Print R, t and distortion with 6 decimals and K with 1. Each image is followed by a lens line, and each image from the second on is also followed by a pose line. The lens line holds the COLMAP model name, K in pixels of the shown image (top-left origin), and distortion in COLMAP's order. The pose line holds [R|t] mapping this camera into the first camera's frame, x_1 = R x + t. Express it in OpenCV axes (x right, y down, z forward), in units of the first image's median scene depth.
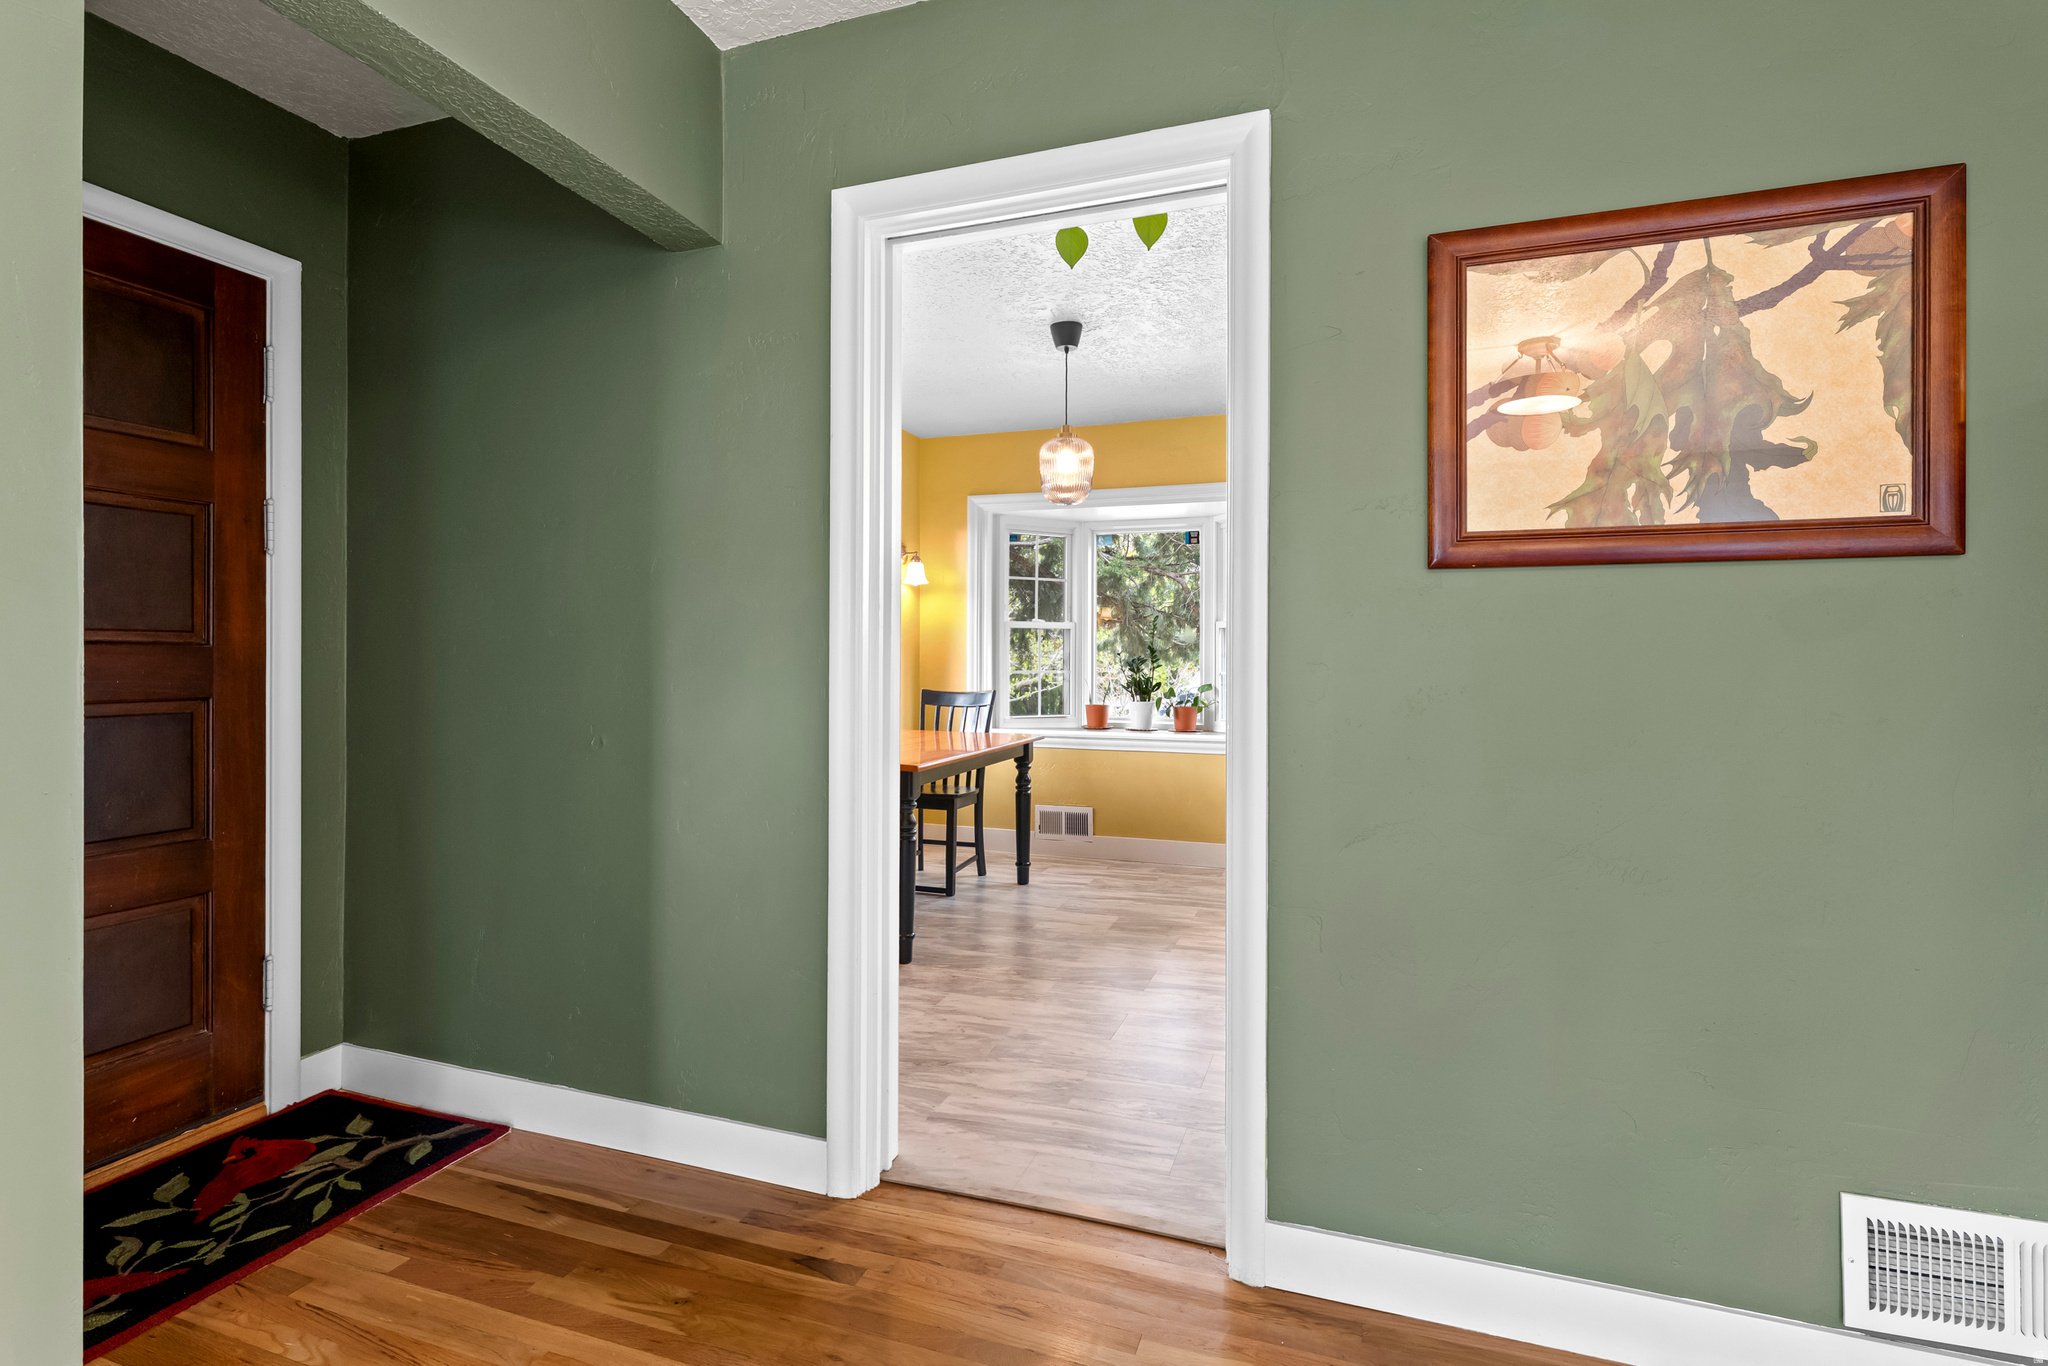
lens RADIAL K [[963.0, 0, 1024.0], [0, 963.0, 669.0], [0, 0, 1]] dist [-0.000043, -0.000051]
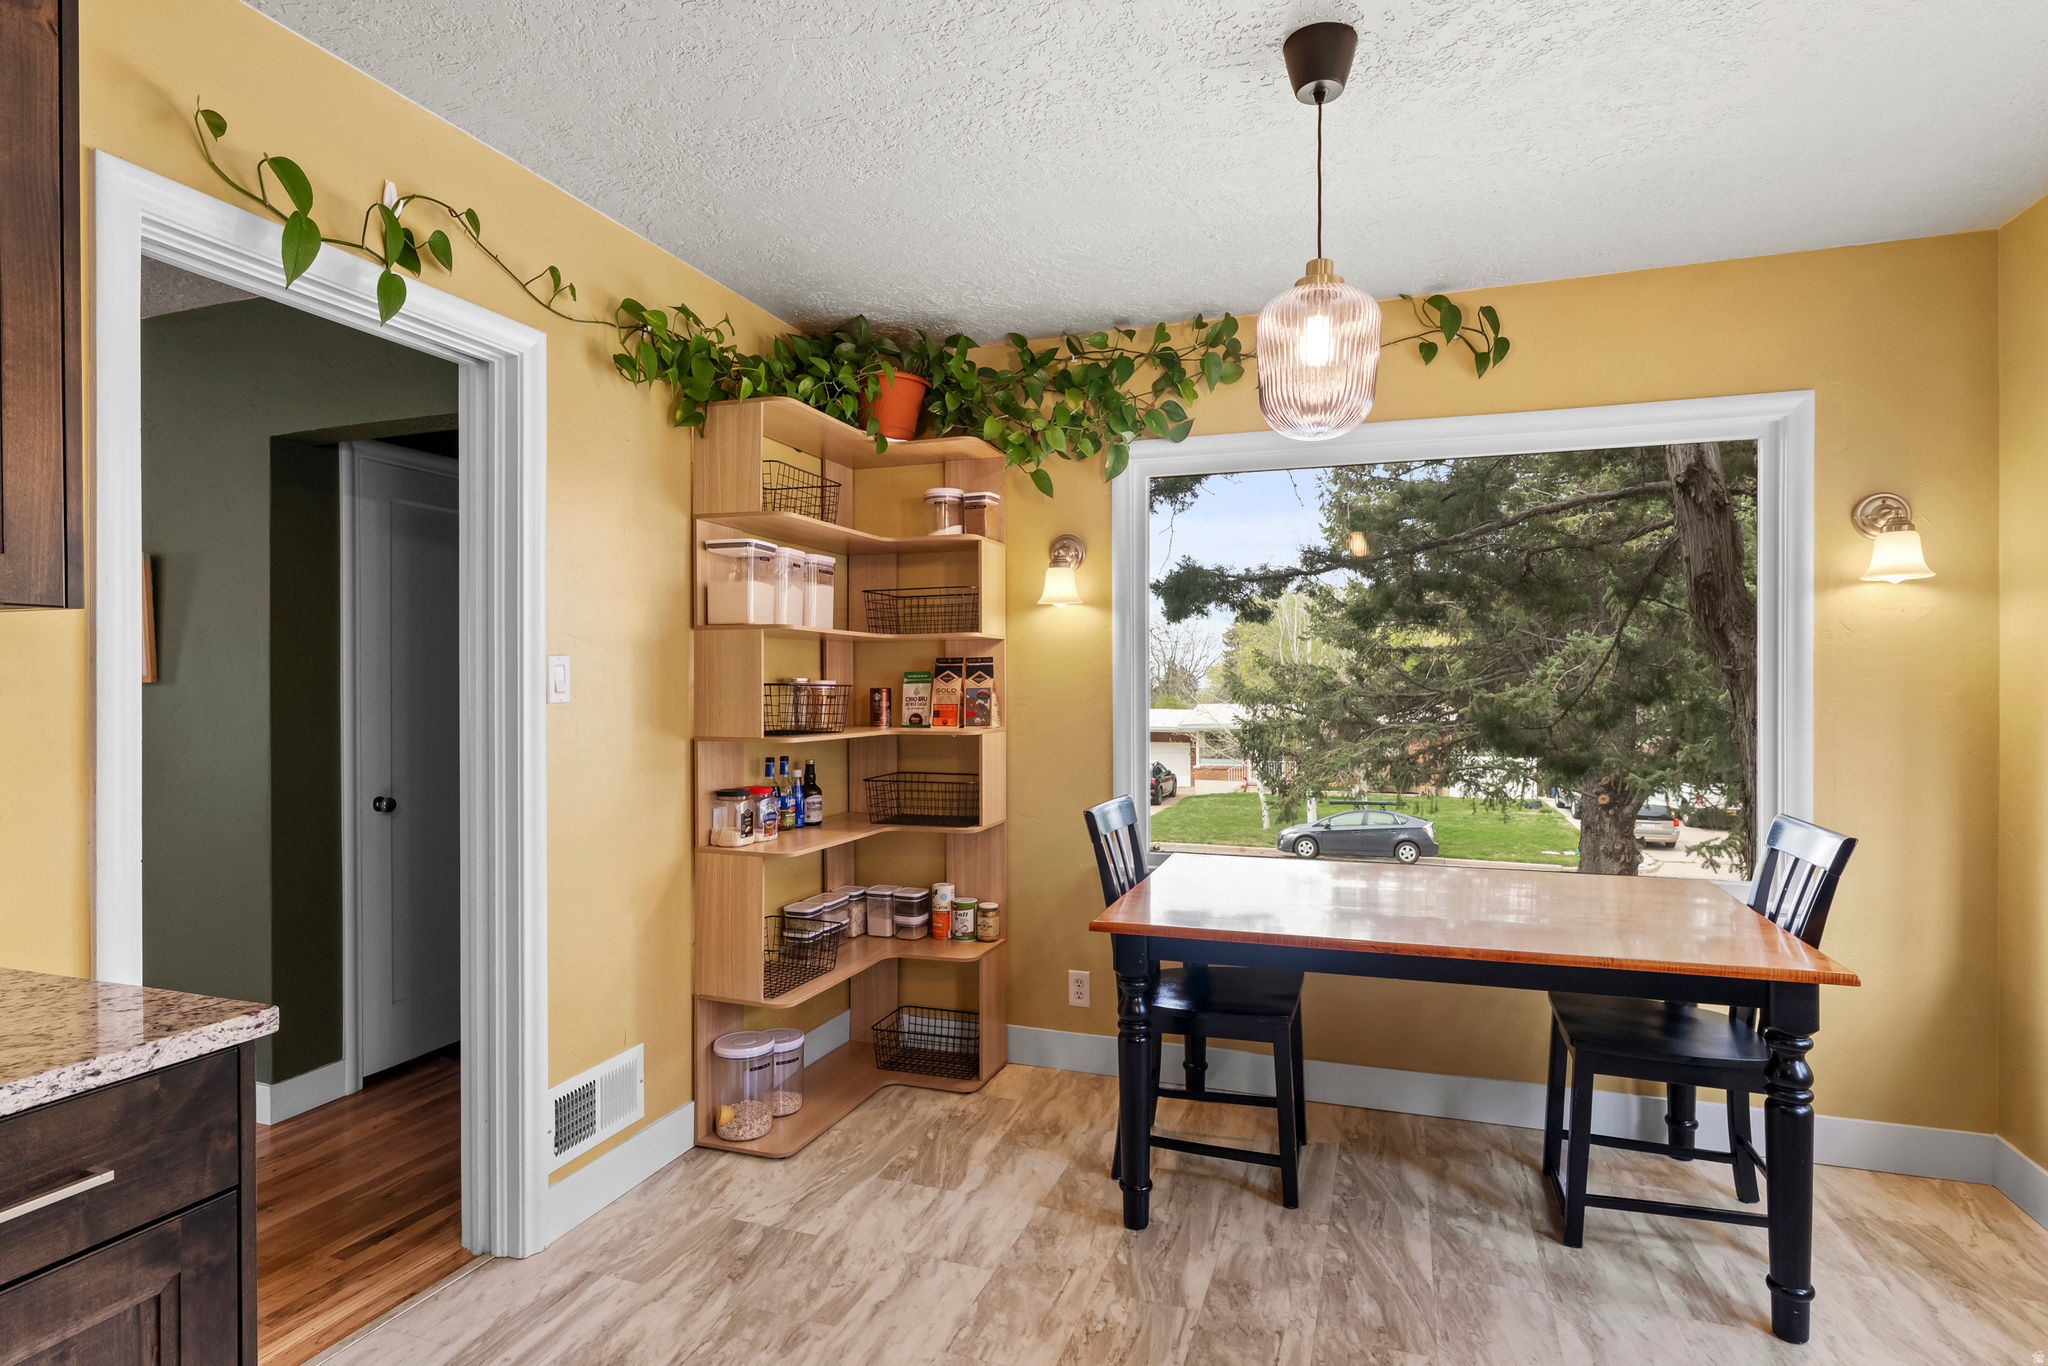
lens RADIAL K [[1061.4, 0, 1026.2], [0, 1061.4, 687.0], [0, 0, 1]] dist [-0.005026, -0.001716]
pose [[-0.002473, -0.002656, -0.999993, 0.371572], [-0.006004, 0.999978, -0.002641, -0.034403], [0.999979, 0.005997, -0.002489, 0.586239]]
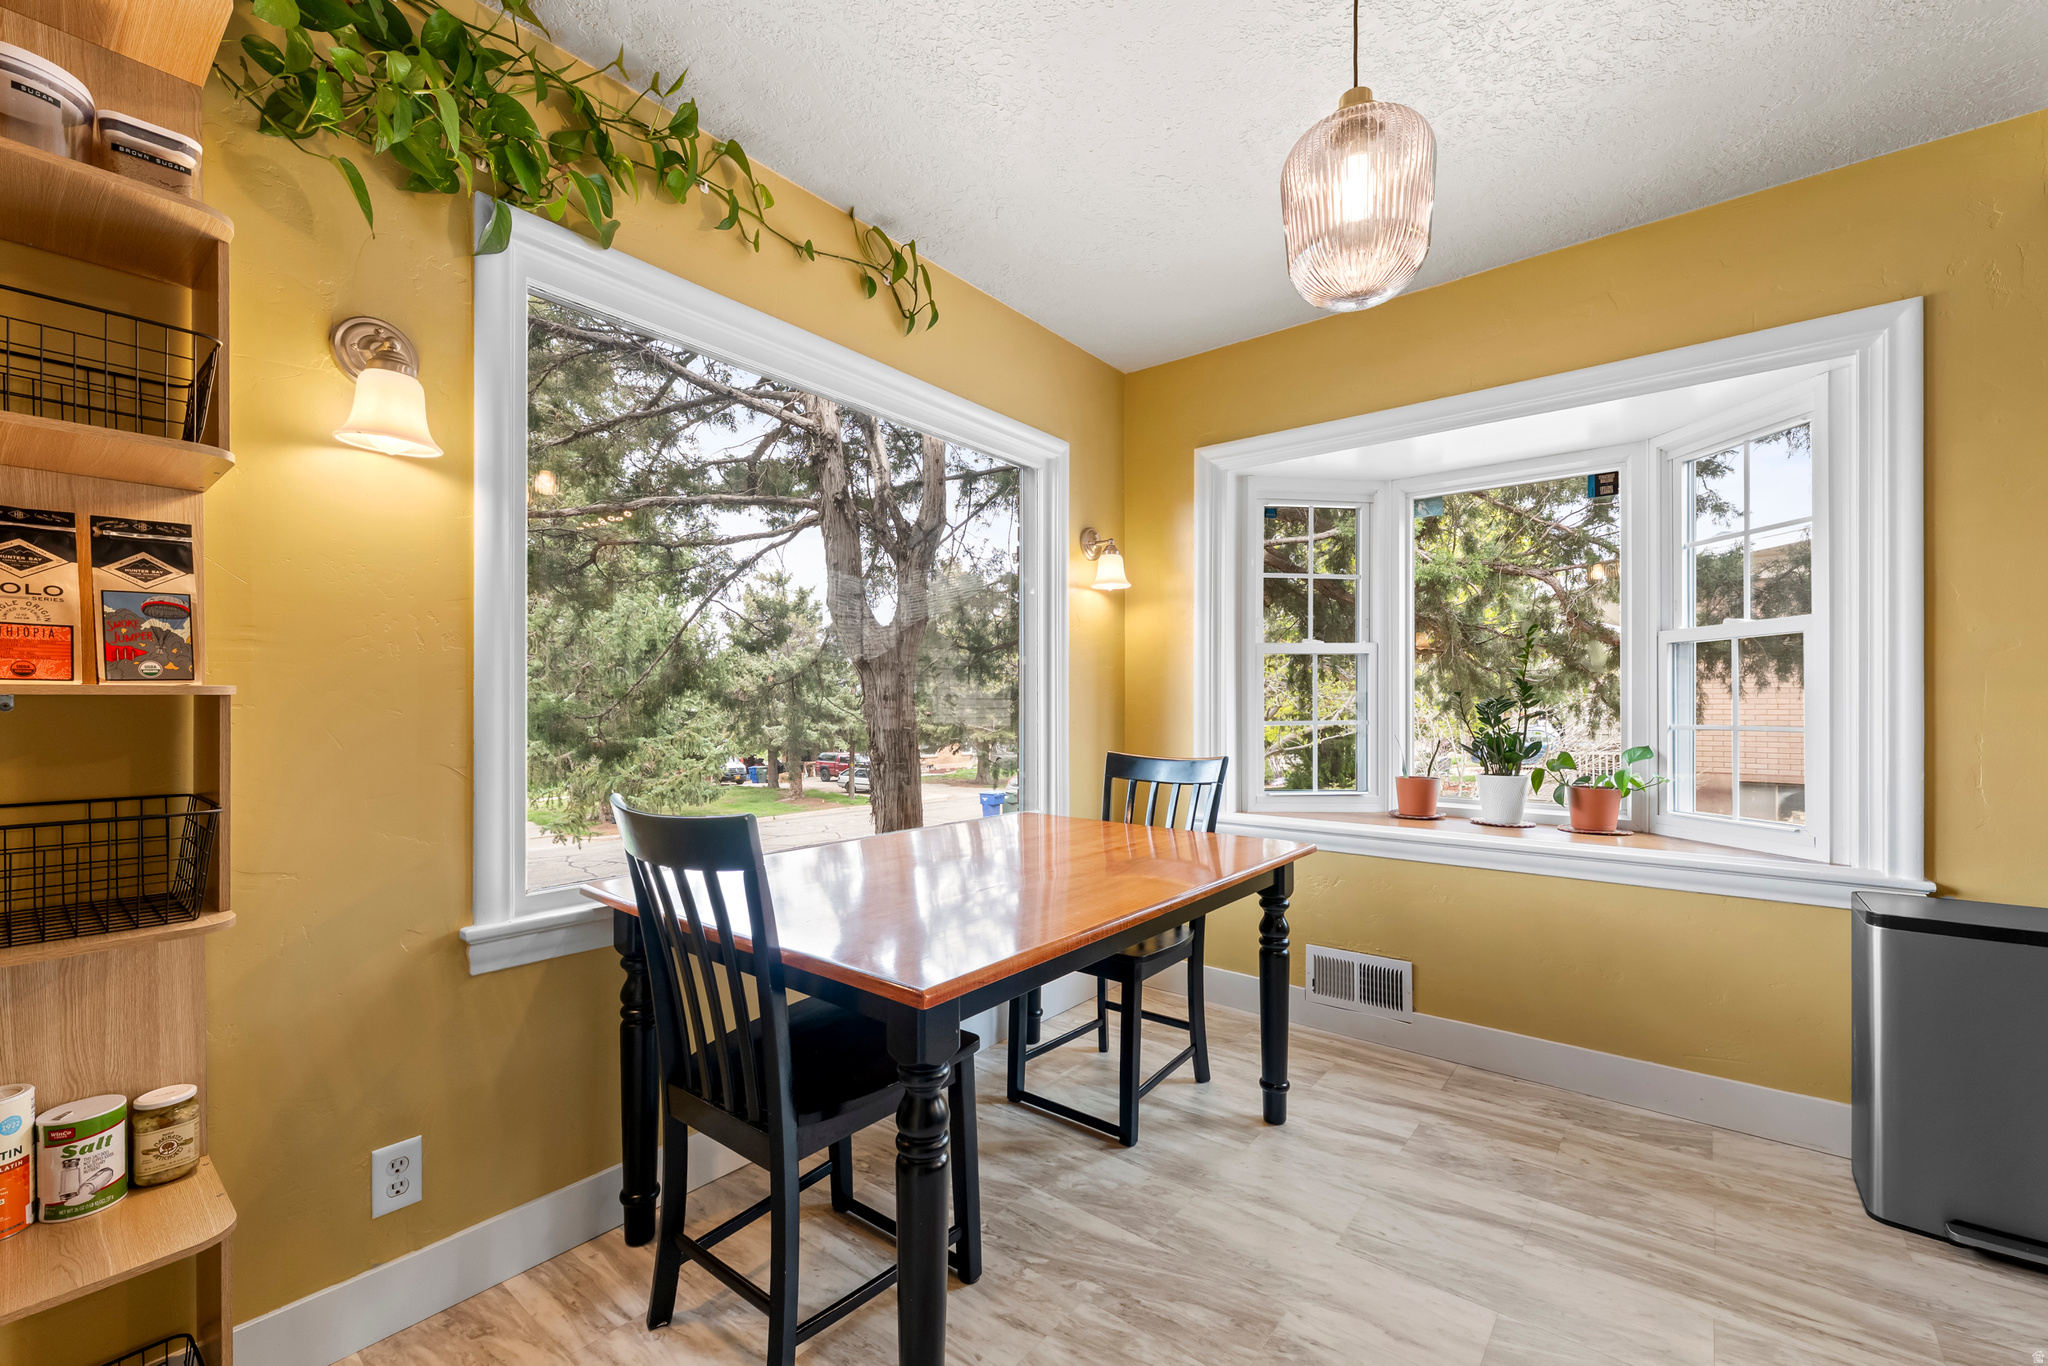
lens RADIAL K [[842.3, 0, 1015.3], [0, 842.3, 707.9], [0, 0, 1]] dist [0.002384, -0.000181]
pose [[0.939820, -0.001906, -0.341664, 0.020770], [0.000947, 0.999995, -0.002975, -0.005515], [0.341668, 0.002473, 0.939817, 0.432653]]
